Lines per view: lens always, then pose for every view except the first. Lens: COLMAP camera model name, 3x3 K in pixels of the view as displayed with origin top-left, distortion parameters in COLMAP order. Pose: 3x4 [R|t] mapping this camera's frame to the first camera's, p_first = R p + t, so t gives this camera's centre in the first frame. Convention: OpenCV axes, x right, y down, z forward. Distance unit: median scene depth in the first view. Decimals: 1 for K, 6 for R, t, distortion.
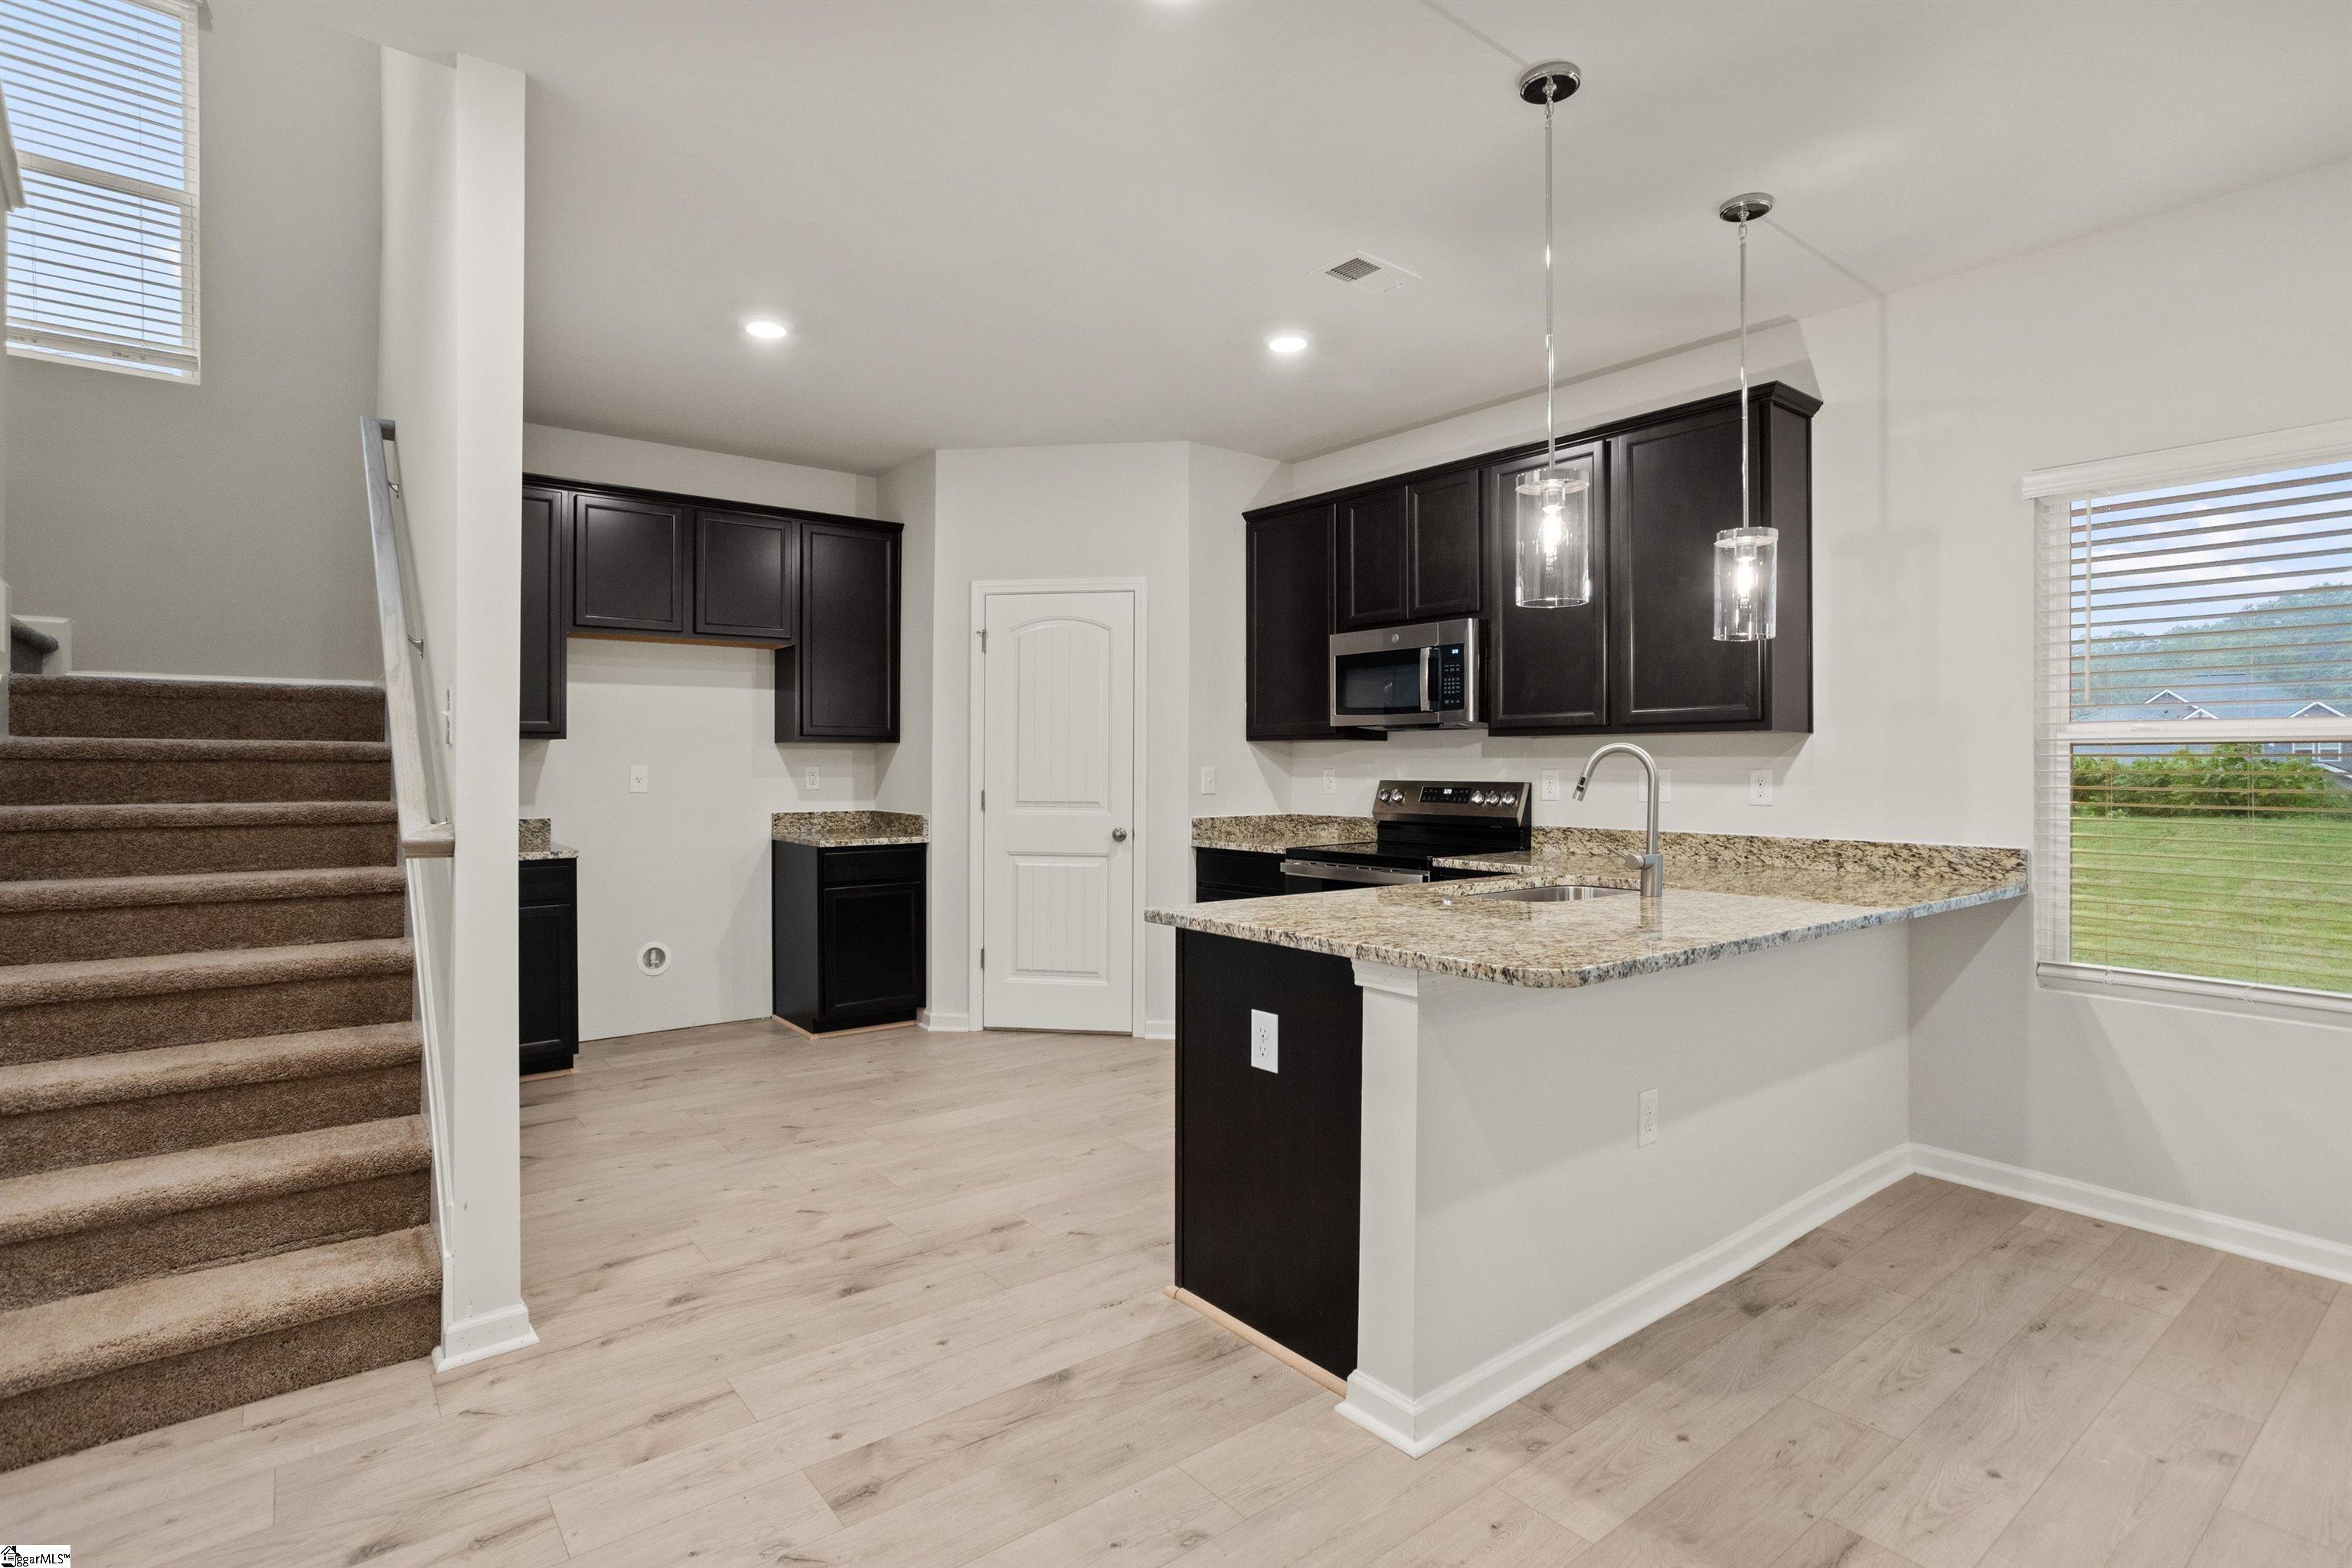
lens RADIAL K [[1144.3, 0, 1176.1], [0, 1144.3, 767.3], [0, 0, 1]] dist [-0.044778, -0.000032]
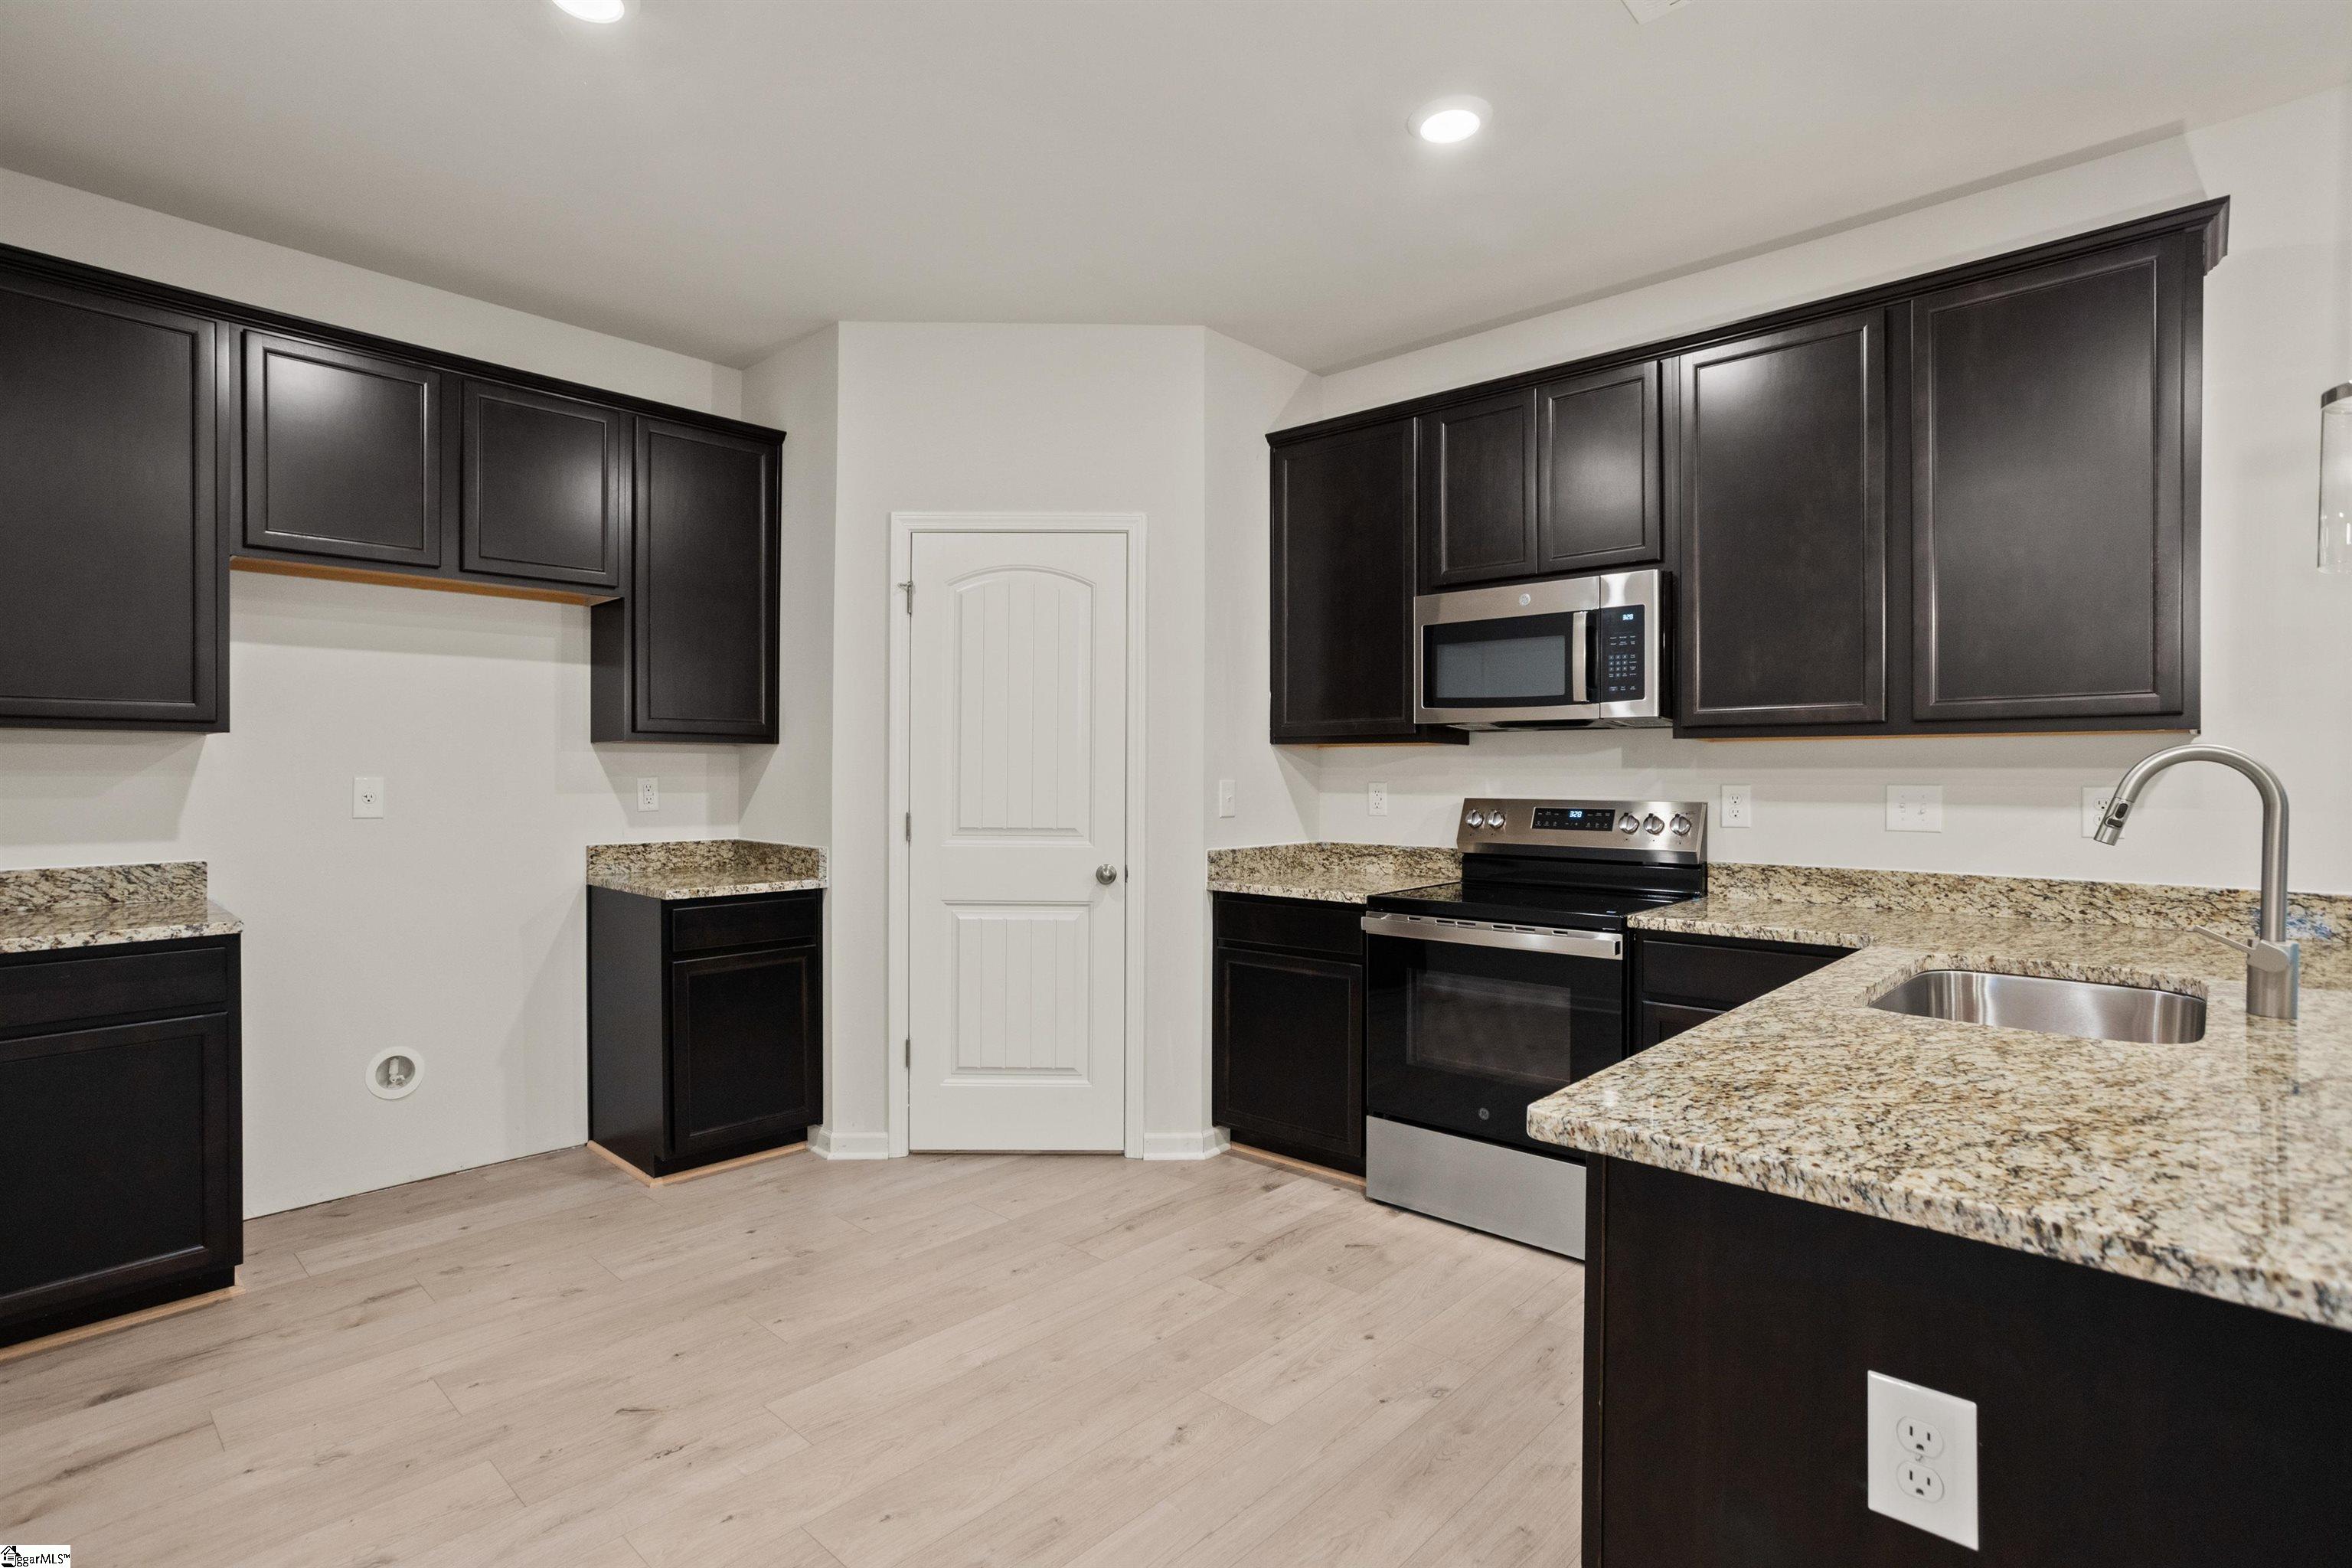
lens RADIAL K [[1148.8, 0, 1176.0], [0, 1148.8, 784.0], [0, 0, 1]] dist [-0.045569, 0.027924]
pose [[0.989055, 0.001244, 0.147545, -0.112246], [-0.002253, 0.999975, 0.006671, -0.002169], [-0.147533, -0.006930, 0.989033, 0.289001]]
